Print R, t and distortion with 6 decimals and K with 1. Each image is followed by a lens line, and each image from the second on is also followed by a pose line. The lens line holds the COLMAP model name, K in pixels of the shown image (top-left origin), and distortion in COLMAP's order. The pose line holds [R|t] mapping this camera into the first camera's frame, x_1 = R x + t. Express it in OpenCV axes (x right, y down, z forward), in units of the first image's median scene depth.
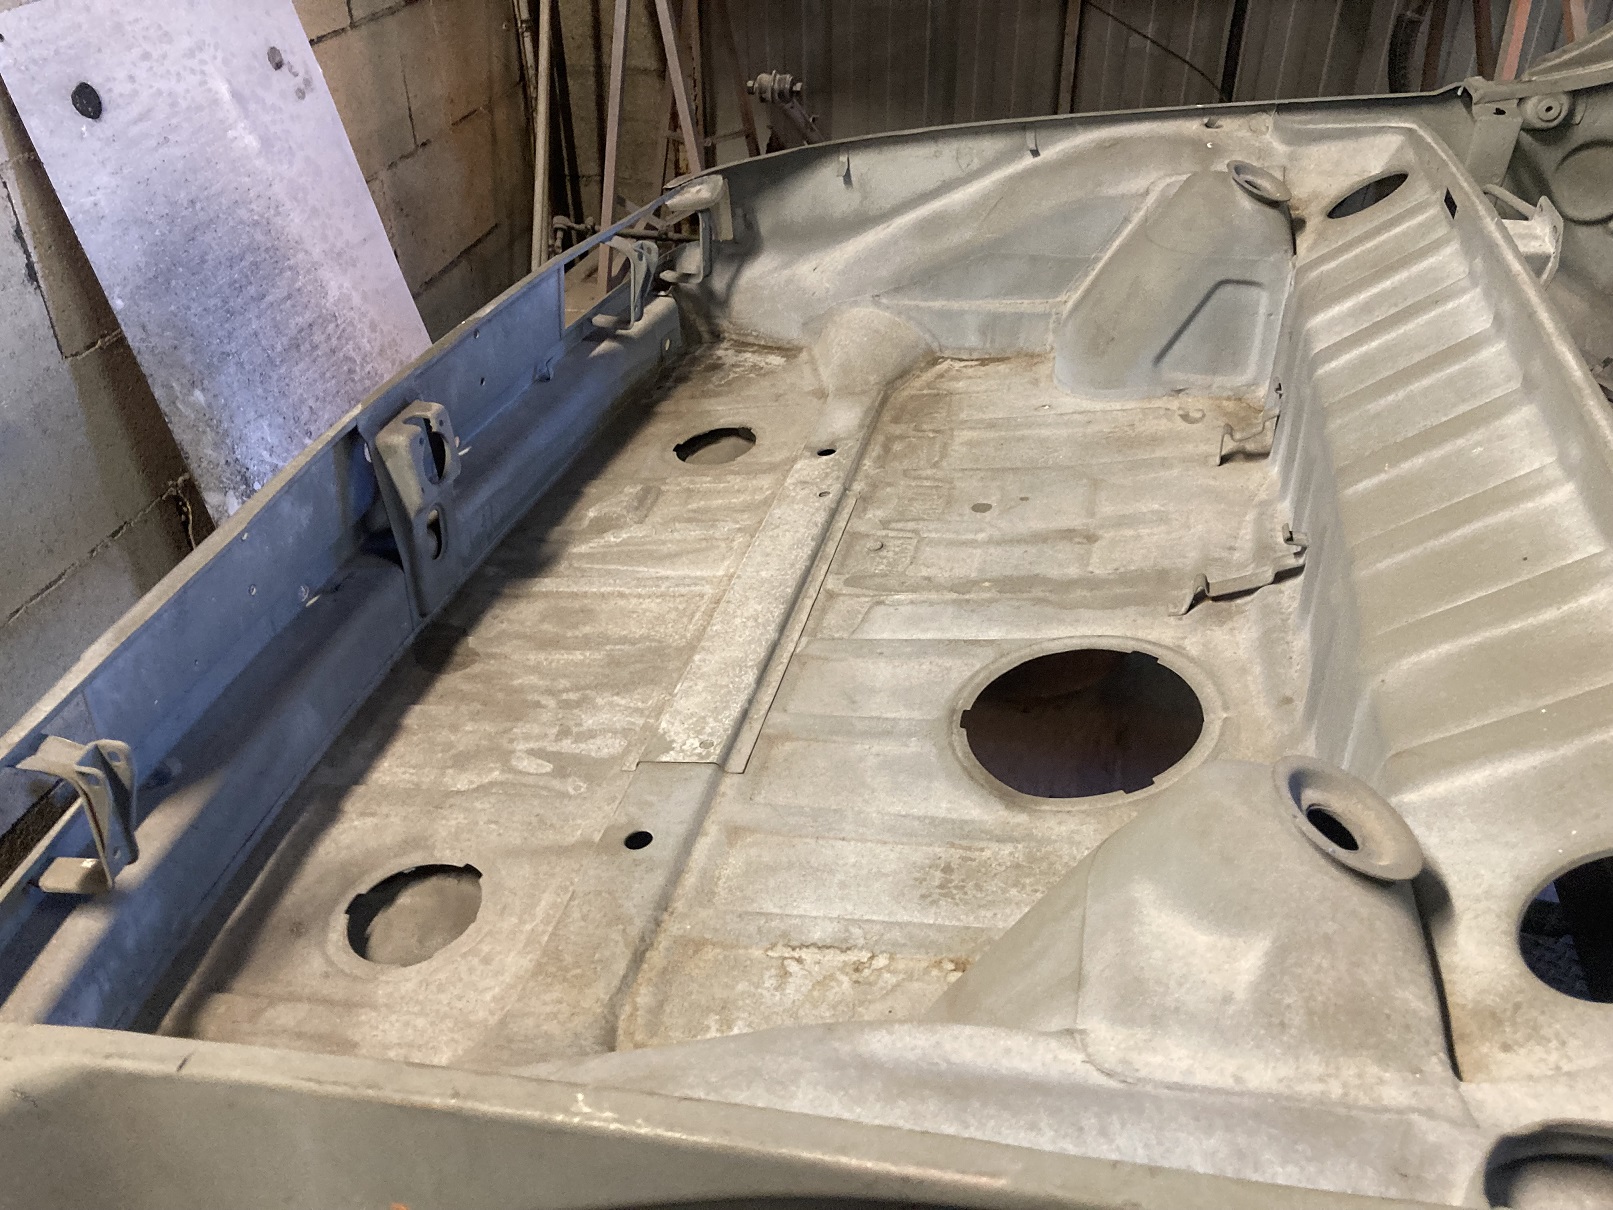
lens RADIAL K [[1314.6, 0, 755.4], [0, 1314.6, 593.6], [0, 0, 1]] dist [0.023101, -0.010021]
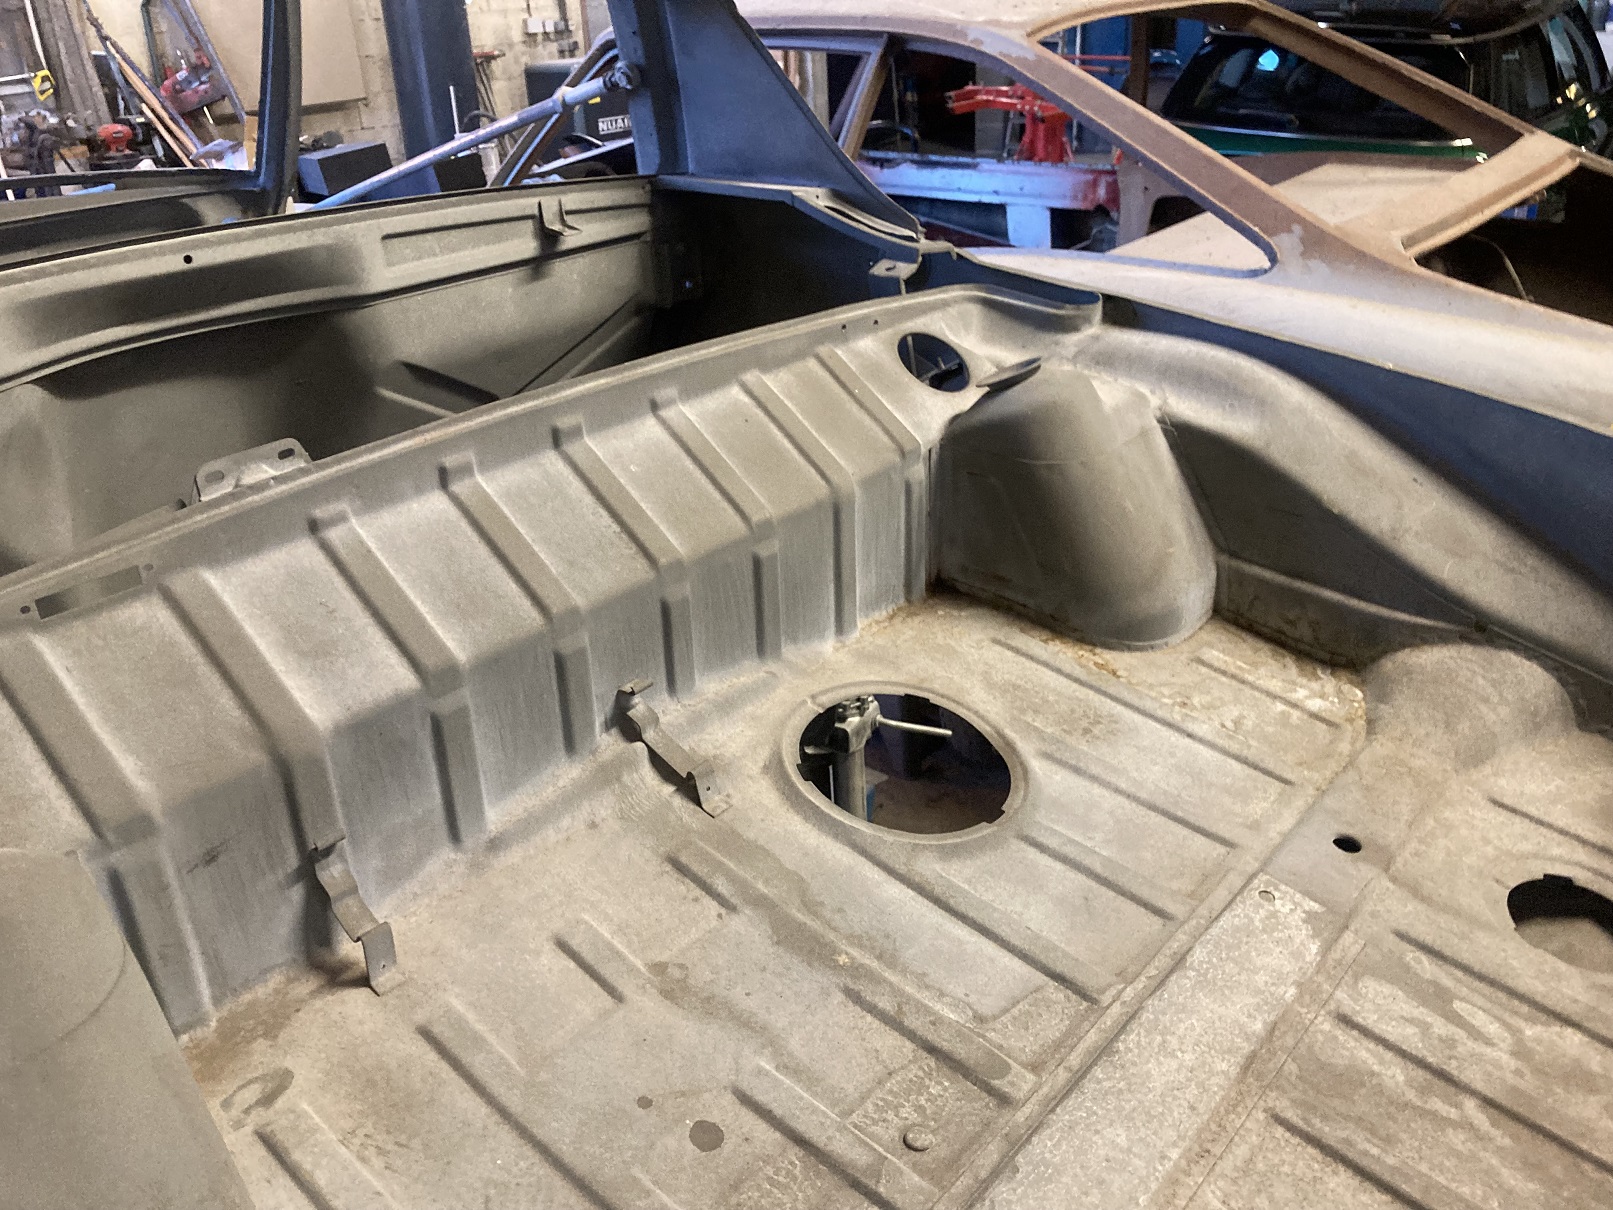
lens RADIAL K [[1314.6, 0, 755.4], [0, 1314.6, 593.6], [0, 0, 1]] dist [0.023101, -0.010021]
pose [[-0.890756, -0.143709, 0.431164, -0.076827], [0.300005, 0.526710, 0.795345, -0.750847], [-0.341397, 0.837809, -0.426057, 1.189520]]
